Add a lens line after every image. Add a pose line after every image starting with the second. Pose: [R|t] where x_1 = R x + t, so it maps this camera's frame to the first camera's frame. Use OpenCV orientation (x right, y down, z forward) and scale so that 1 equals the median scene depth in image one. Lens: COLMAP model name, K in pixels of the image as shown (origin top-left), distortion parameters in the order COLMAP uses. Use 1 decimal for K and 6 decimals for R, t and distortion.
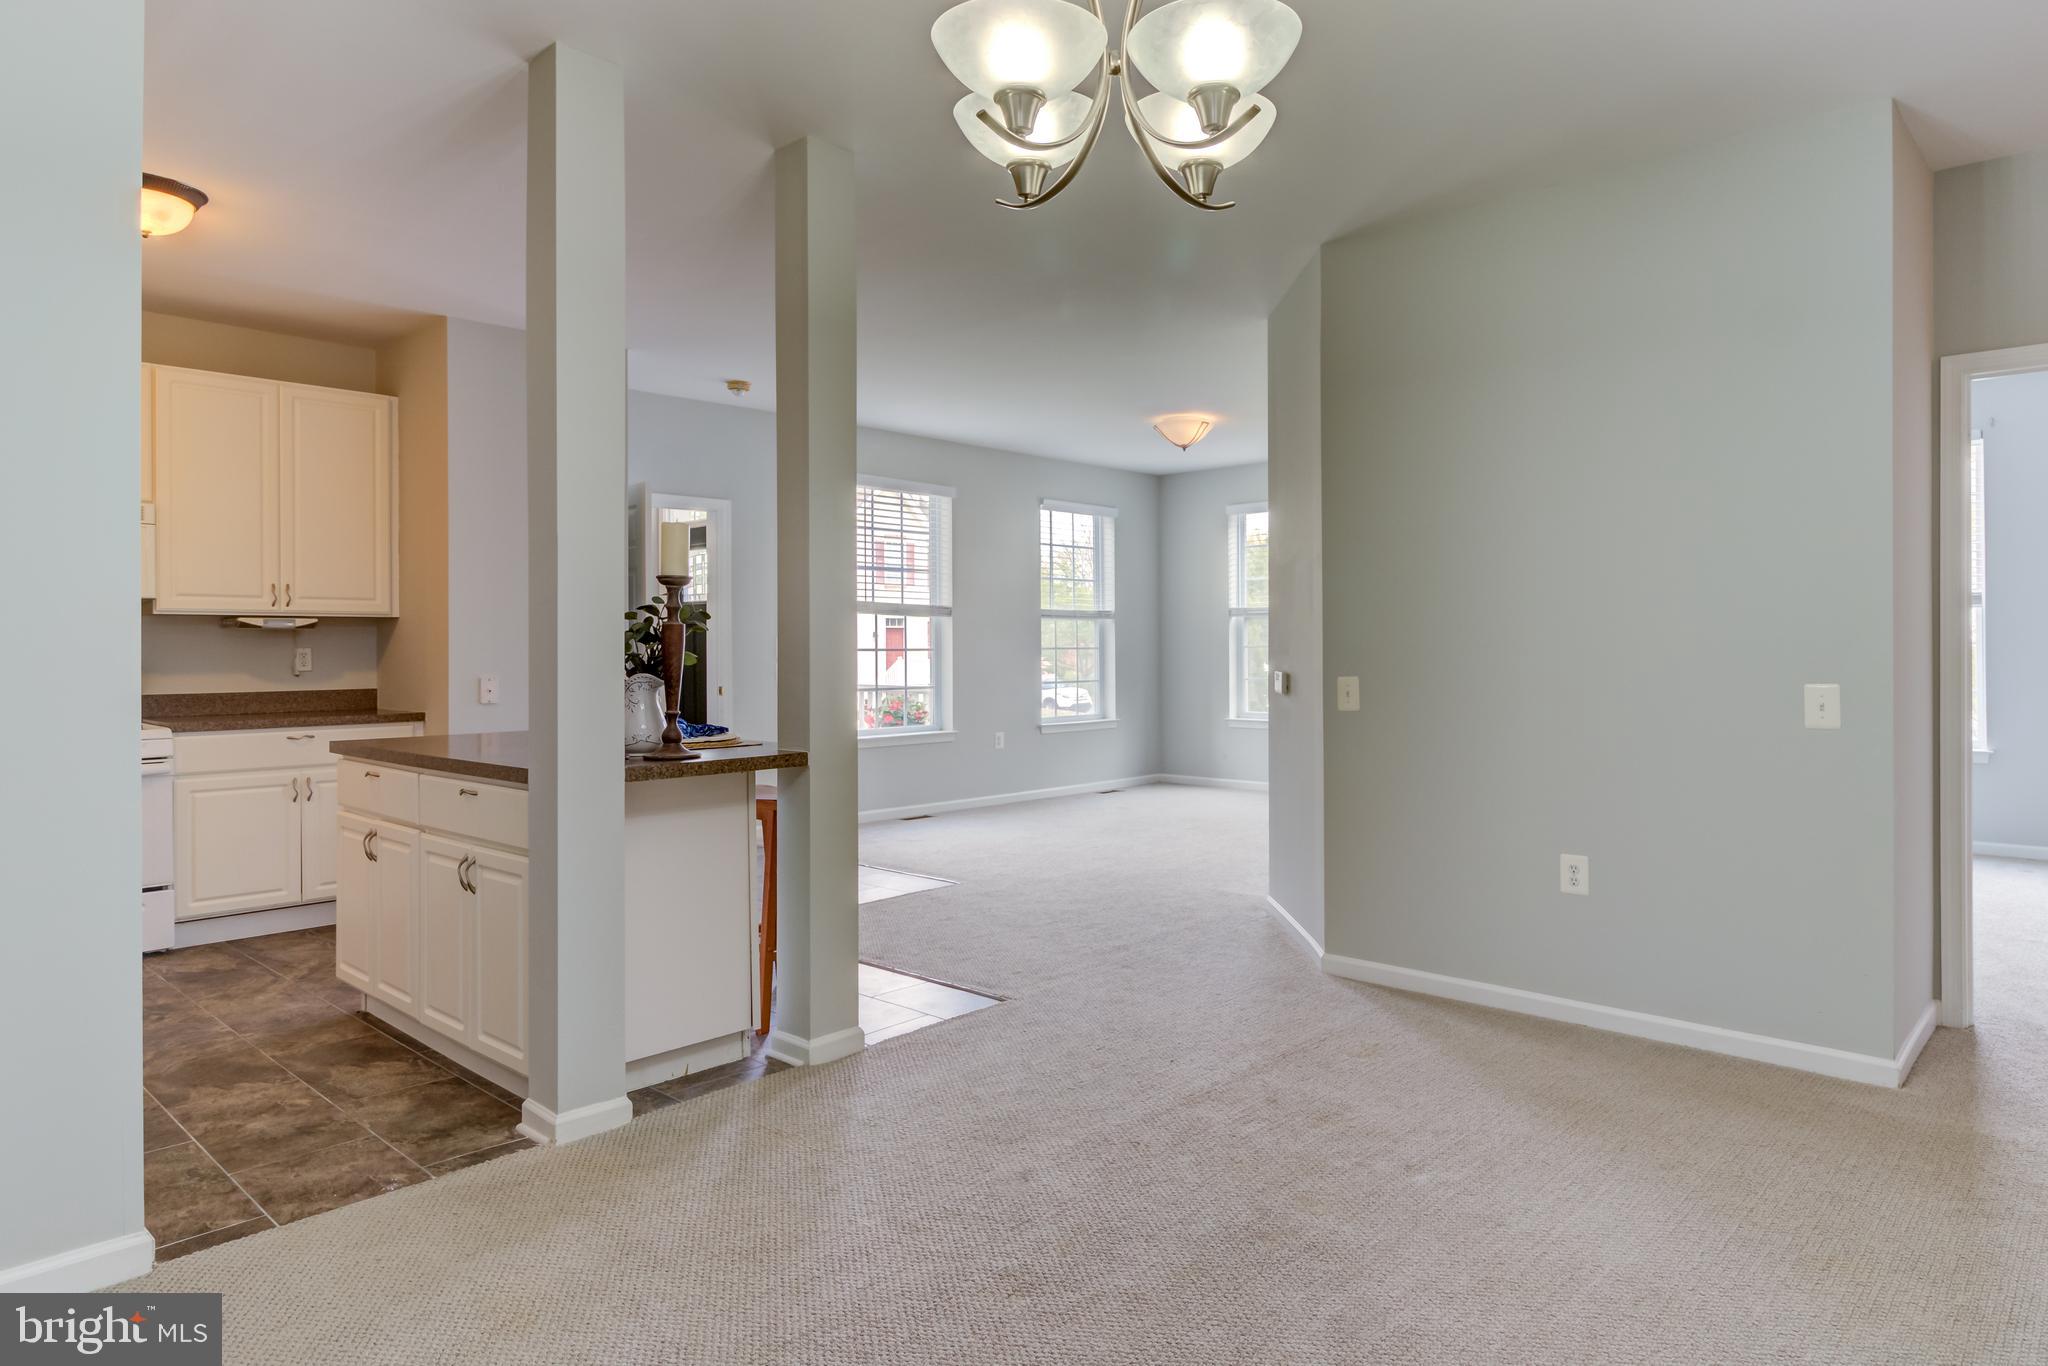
lens RADIAL K [[1200.4, 0, 1107.2], [0, 1200.4, 651.2], [0, 0, 1]] dist [0.006950, -0.009155]
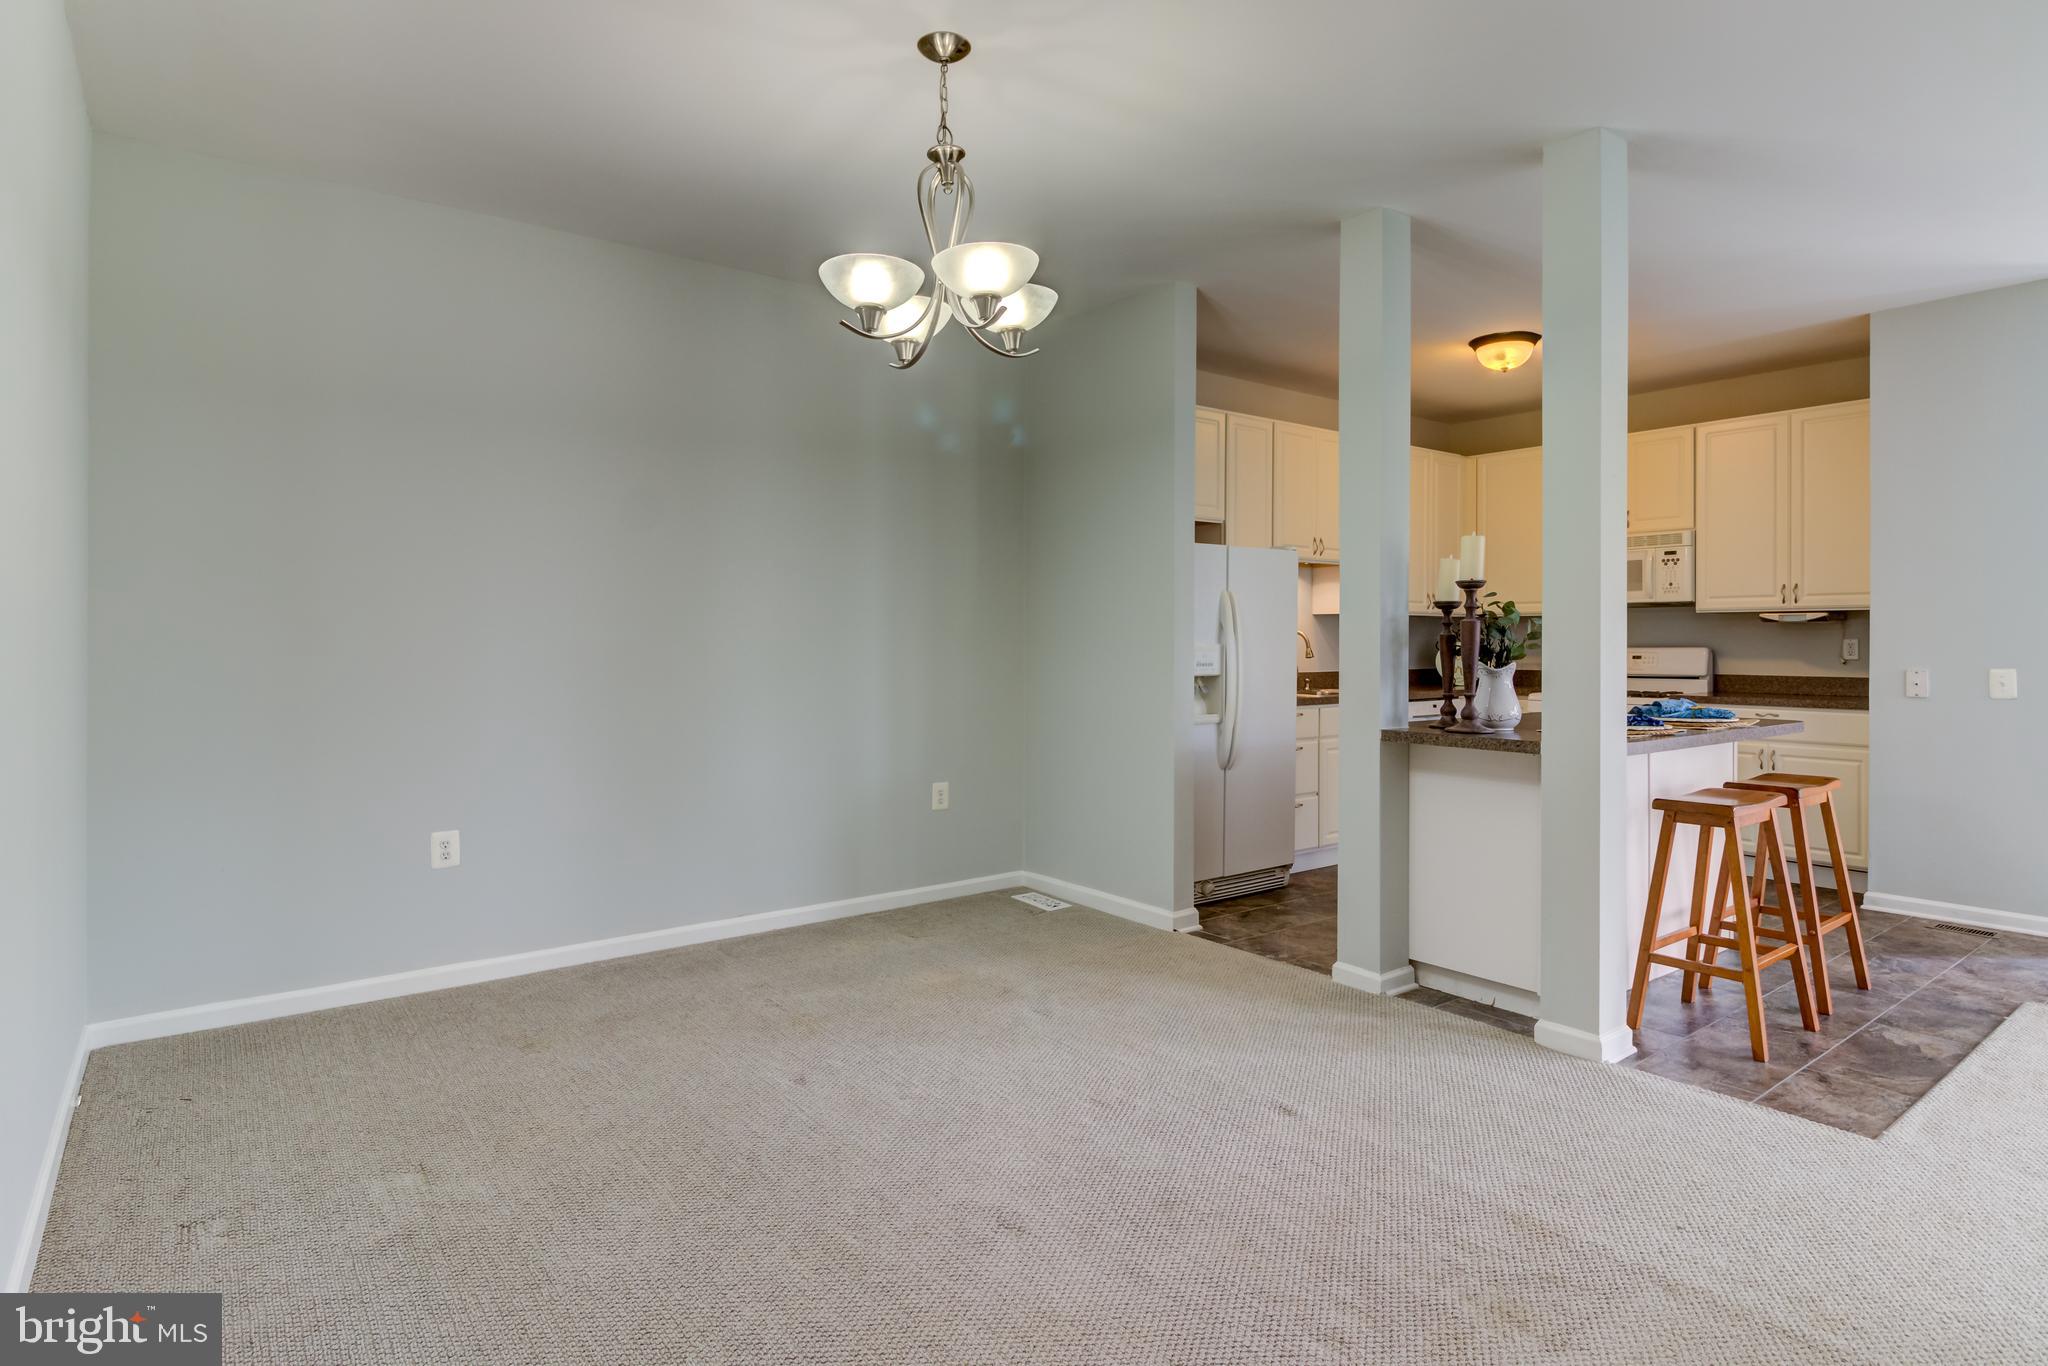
lens RADIAL K [[1076.7, 0, 1025.0], [0, 1076.7, 628.5], [0, 0, 1]] dist [0.007385, -0.001848]
pose [[-0.200567, -0.007029, -0.979655, 0.488221], [-0.002258, 0.999975, -0.006713, -0.004022], [0.979677, 0.000866, -0.200577, 0.484292]]
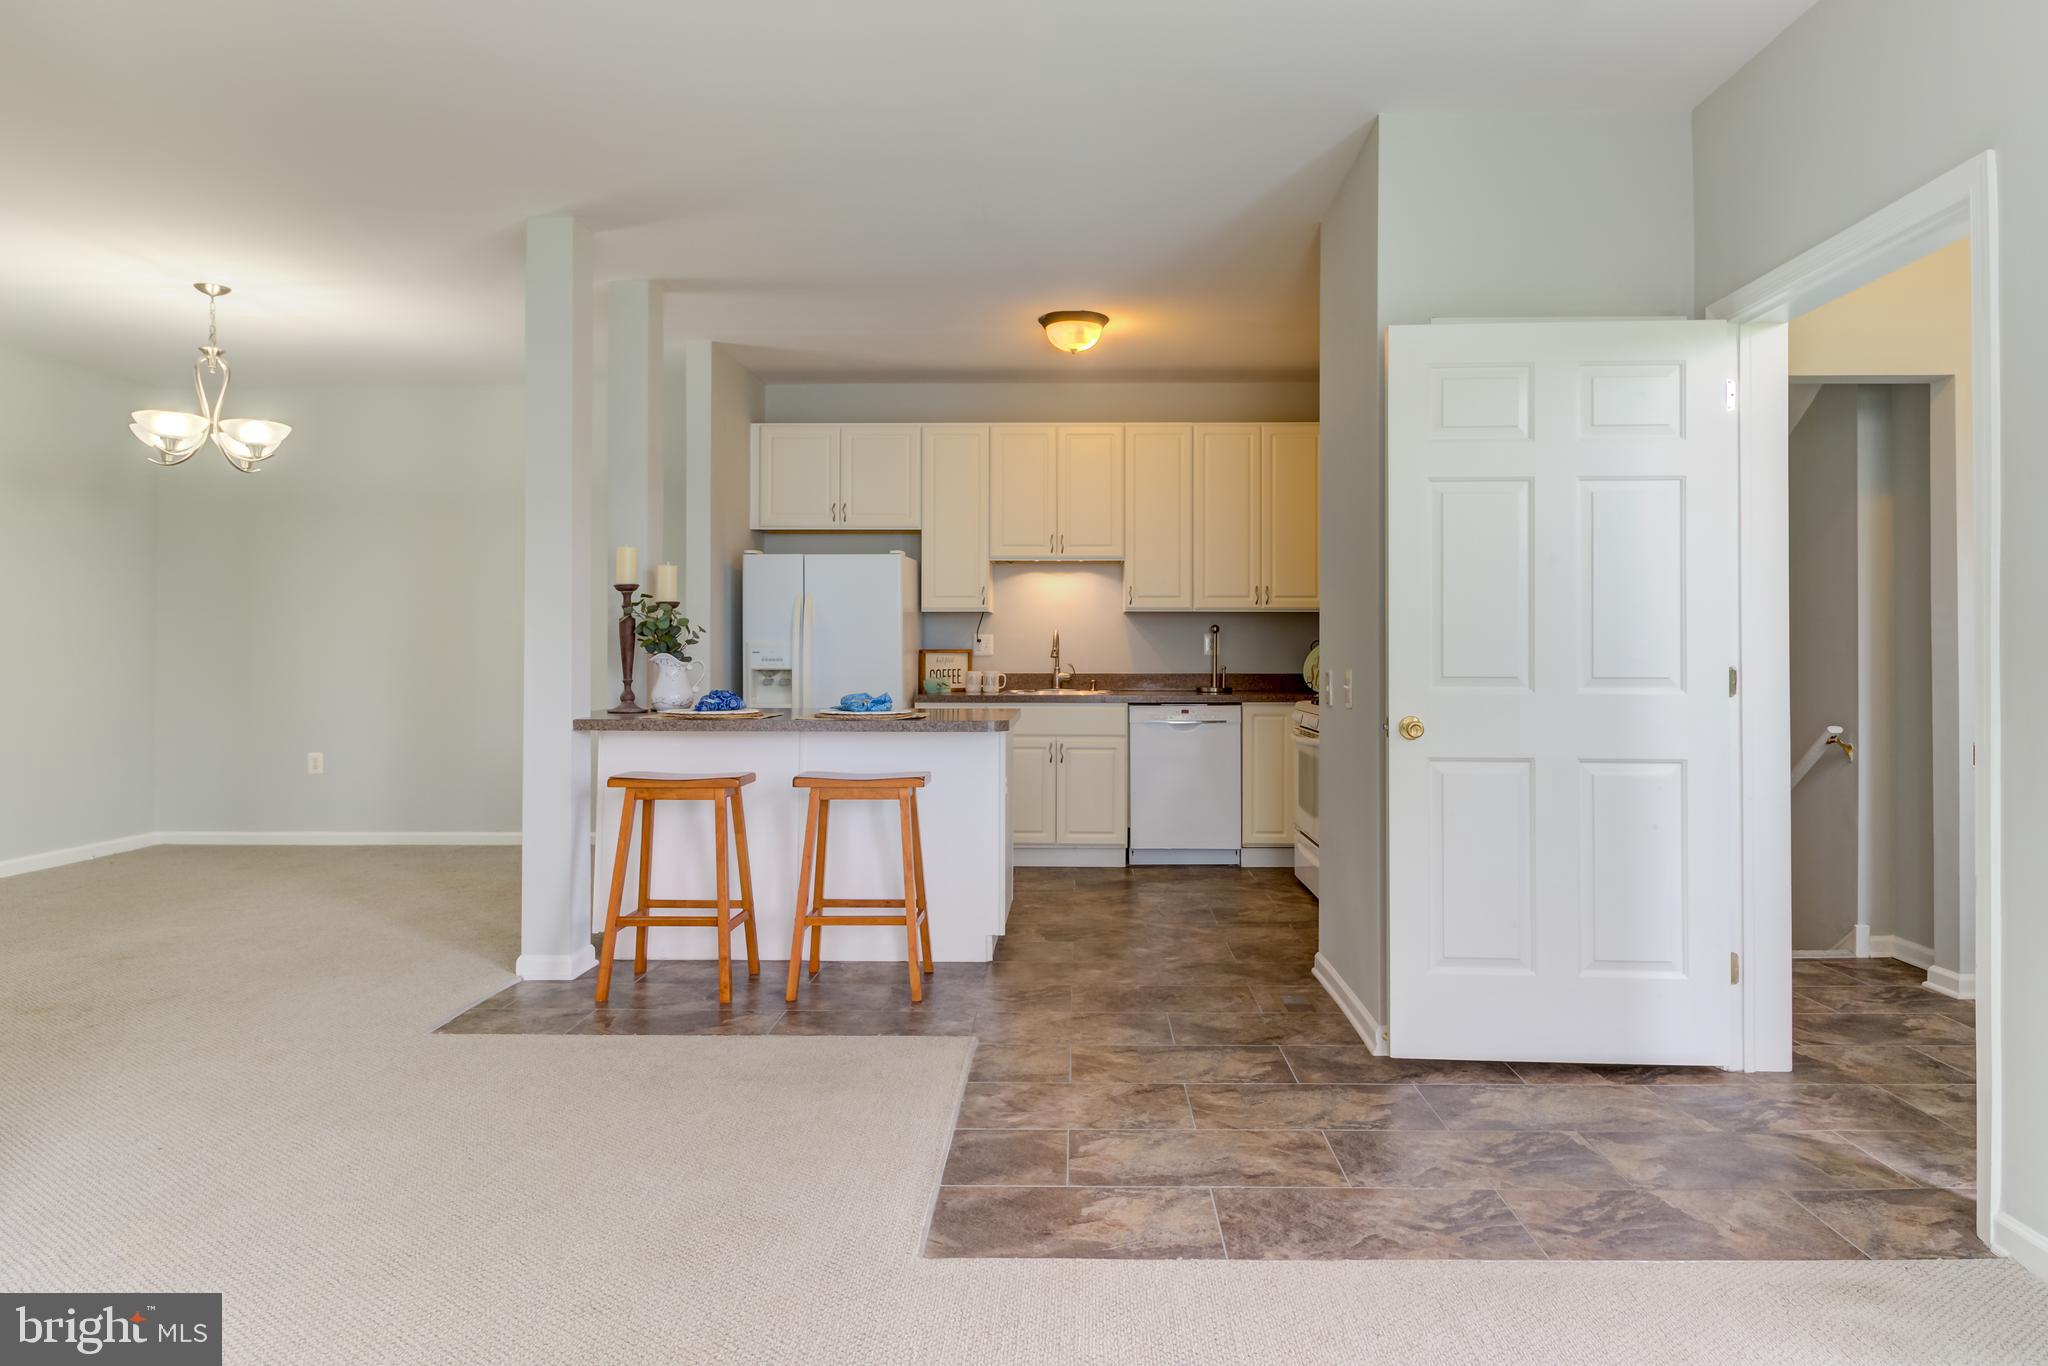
lens RADIAL K [[1155.6, 0, 1075.6], [0, 1155.6, 649.6], [0, 0, 1]] dist [-0.000415, -0.000885]
pose [[-0.755377, 0.002277, -0.655287, 0.082525], [0.000368, 0.999995, 0.003051, 0.006558], [0.655291, 0.002063, -0.755374, 1.476558]]
